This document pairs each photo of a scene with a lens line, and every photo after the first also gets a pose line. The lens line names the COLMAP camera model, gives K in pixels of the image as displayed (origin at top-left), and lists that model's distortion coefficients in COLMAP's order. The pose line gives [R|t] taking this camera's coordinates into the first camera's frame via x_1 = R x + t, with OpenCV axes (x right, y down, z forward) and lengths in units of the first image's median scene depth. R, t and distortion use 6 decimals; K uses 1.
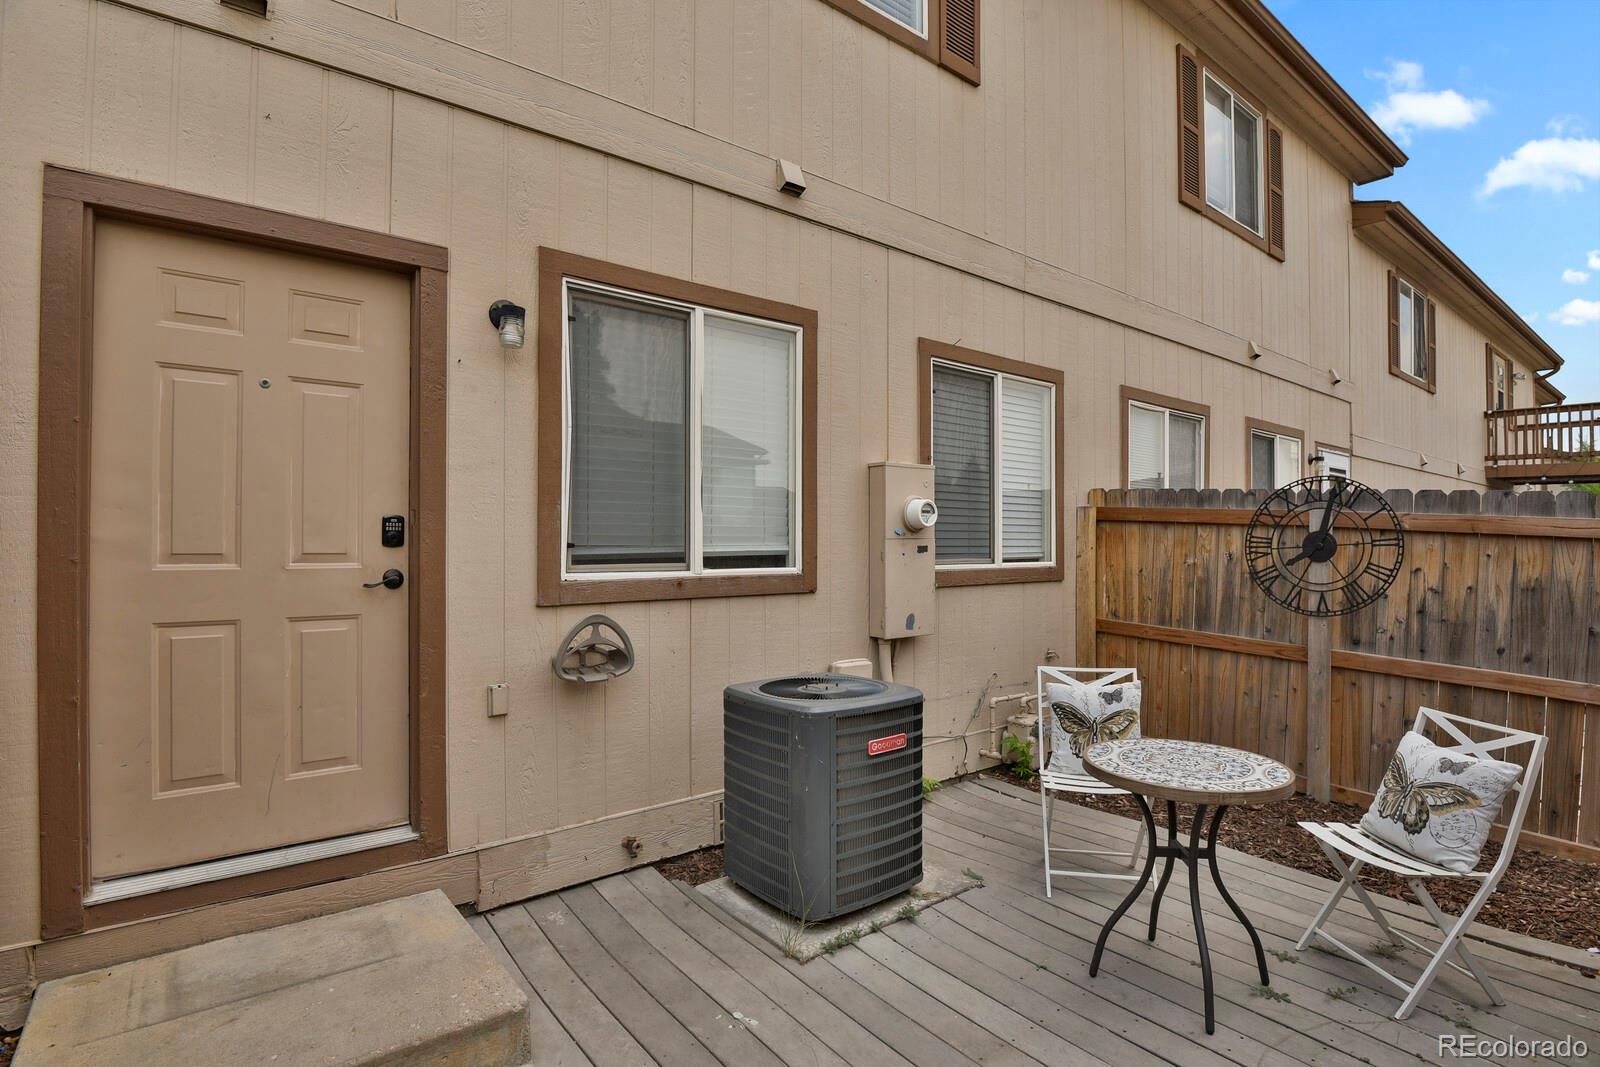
lens RADIAL K [[776.5, 0, 801.5], [0, 776.5, 549.8], [0, 0, 1]] dist [-0.025461, -0.000572]
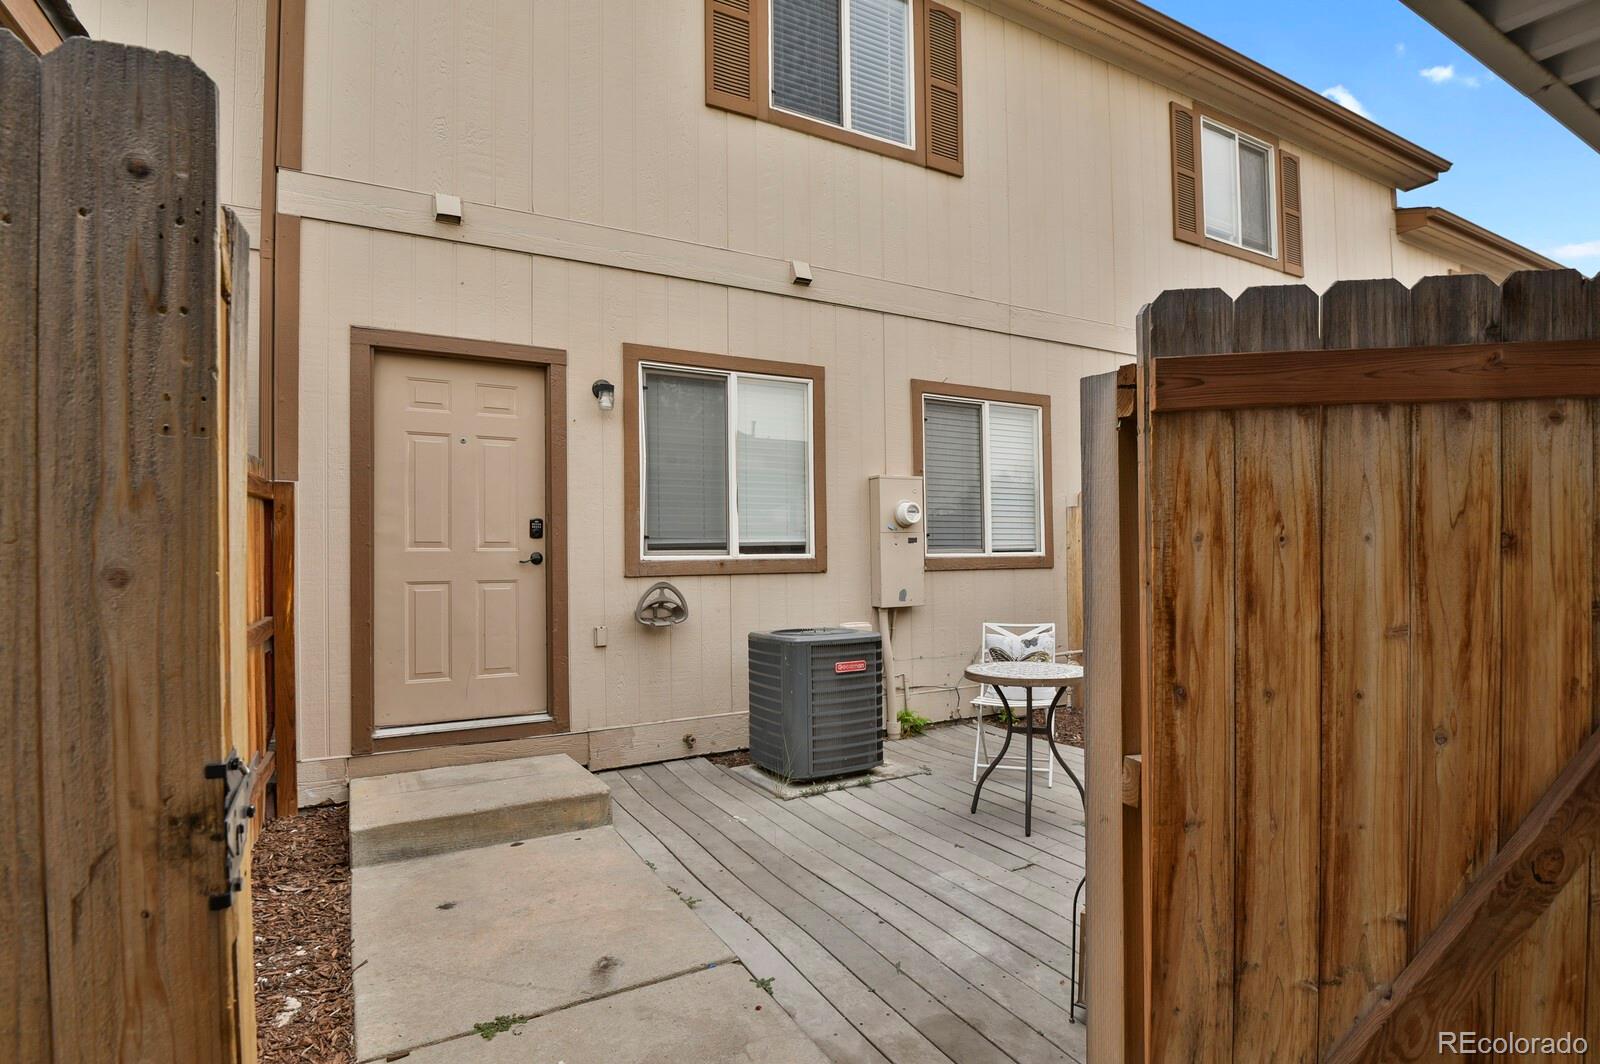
lens RADIAL K [[790.3, 0, 802.9], [0, 790.3, 558.4], [0, 0, 1]] dist [-0.012876, -0.014712]
pose [[0.987614, -0.014556, -0.156229, 0.209952], [0.013049, 0.999858, -0.010665, 0.048040], [0.156362, 0.008495, 0.987663, -0.409661]]
